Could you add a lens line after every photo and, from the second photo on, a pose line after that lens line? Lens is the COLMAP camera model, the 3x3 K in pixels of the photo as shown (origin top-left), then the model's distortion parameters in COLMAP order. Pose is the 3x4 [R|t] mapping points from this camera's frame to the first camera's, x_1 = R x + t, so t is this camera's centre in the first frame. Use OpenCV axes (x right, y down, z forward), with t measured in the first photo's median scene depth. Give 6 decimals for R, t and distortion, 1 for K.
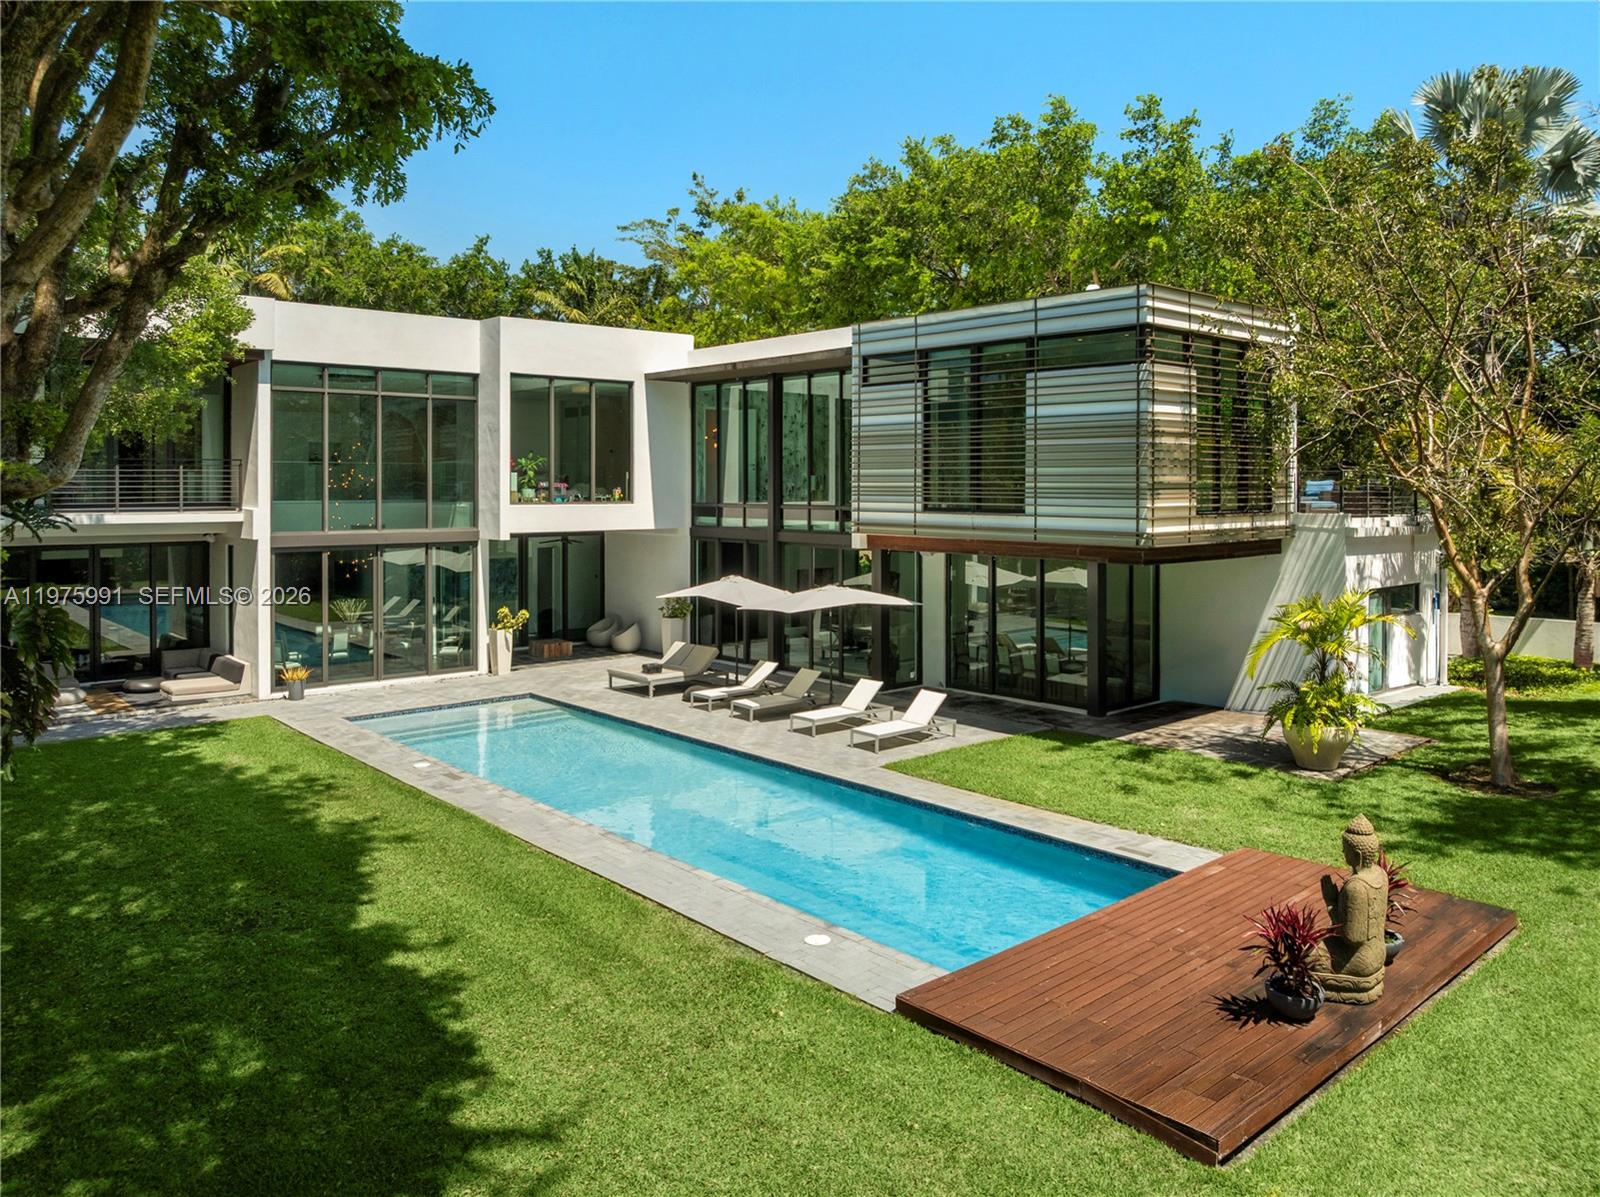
lens RADIAL K [[1127.7, 0, 800.0], [0, 1127.7, 598.5], [0, 0, 1]] dist [-0.010364, -0.001198]
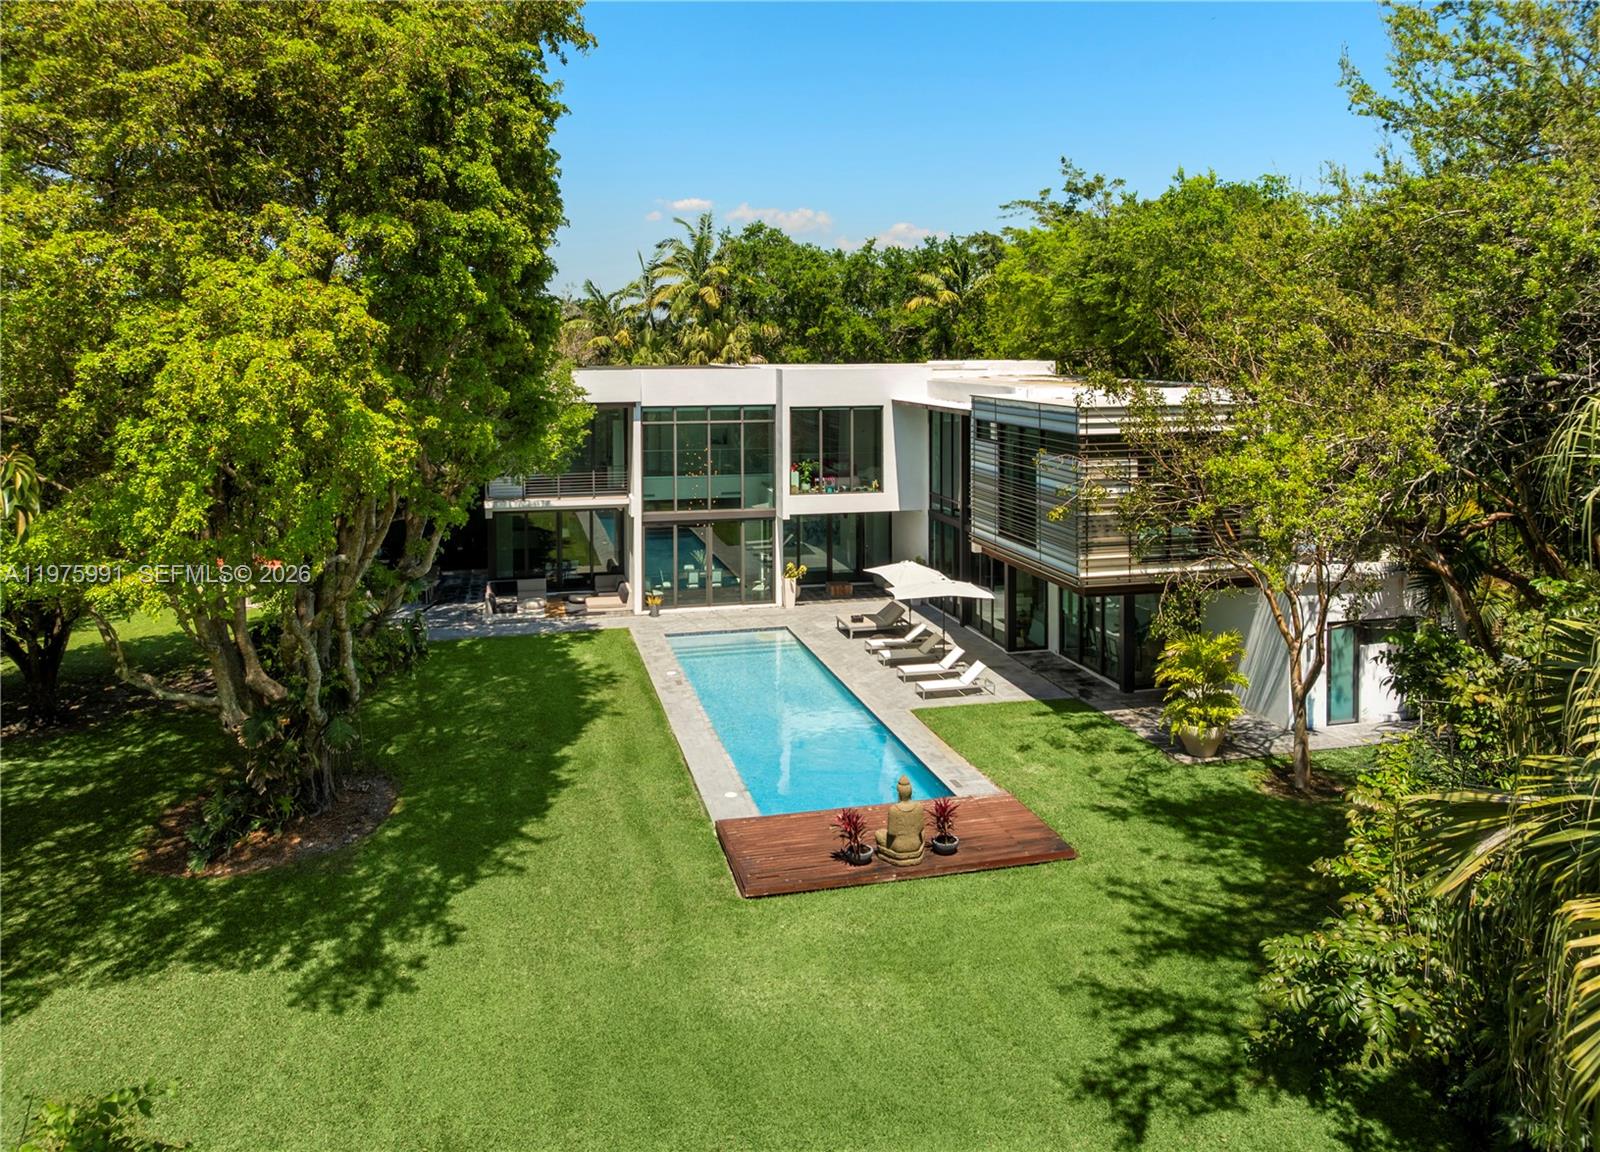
lens RADIAL K [[1195.6, 0, 800.0], [0, 1195.6, 576.0], [0, 0, 1]] dist [-0.002897, -0.001311]
pose [[0.878563, 0.082576, -0.470434, 0.486422], [-0.037017, 0.993751, 0.105304, -0.141440], [0.476189, -0.075103, 0.876130, -0.357032]]
